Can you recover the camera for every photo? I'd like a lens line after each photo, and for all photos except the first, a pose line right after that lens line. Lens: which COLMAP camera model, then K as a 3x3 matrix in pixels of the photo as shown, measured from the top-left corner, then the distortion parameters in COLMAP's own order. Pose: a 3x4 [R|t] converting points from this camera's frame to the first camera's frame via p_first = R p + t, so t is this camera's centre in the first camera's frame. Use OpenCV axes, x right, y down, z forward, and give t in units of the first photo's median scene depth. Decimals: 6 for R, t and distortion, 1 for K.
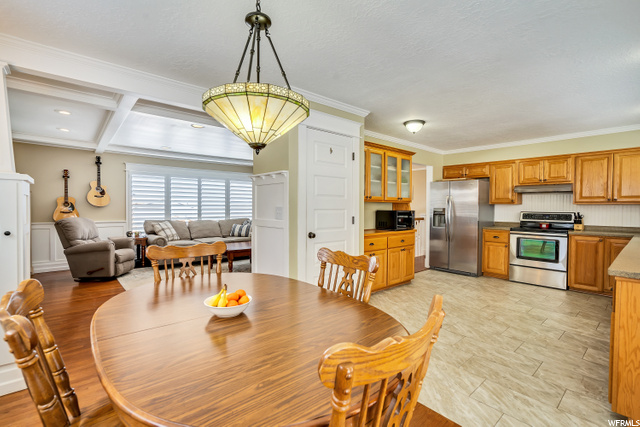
lens RADIAL K [[300.5, 0, 324.2], [0, 300.5, 215.3], [0, 0, 1]] dist [0.001168, 0.003486]
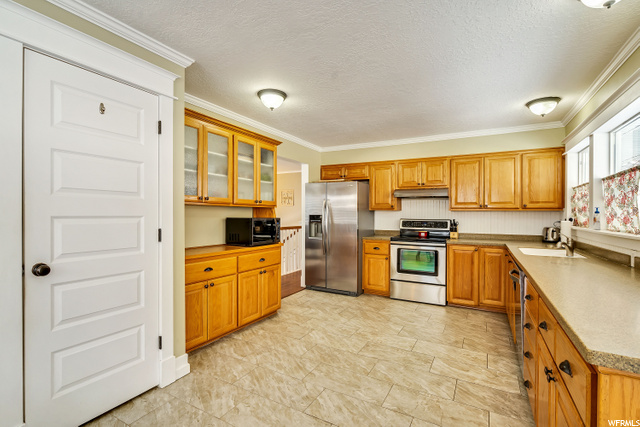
lens RADIAL K [[300.5, 0, 321.2], [0, 300.5, 214.6], [0, 0, 1]] dist [0.001168, 0.003486]
pose [[0.945034, 0.000327, 0.326973, 0.157120], [0.007435, 0.999719, -0.022488, -0.006665], [-0.326889, 0.023683, 0.944766, 0.263241]]
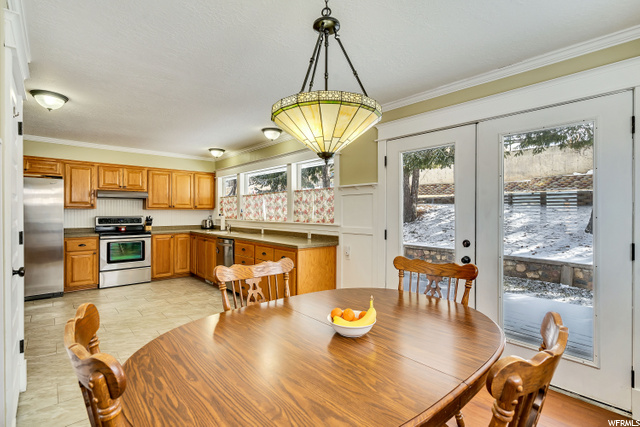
lens RADIAL K [[300.5, 0, 317.7], [0, 300.5, 212.3], [0, 0, 1]] dist [0.001168, 0.003486]
pose [[0.001211, -0.007926, 0.999968, -0.374744], [0.024046, 0.999680, 0.007895, -0.017960], [-0.999710, 0.024036, 0.001401, 0.327898]]
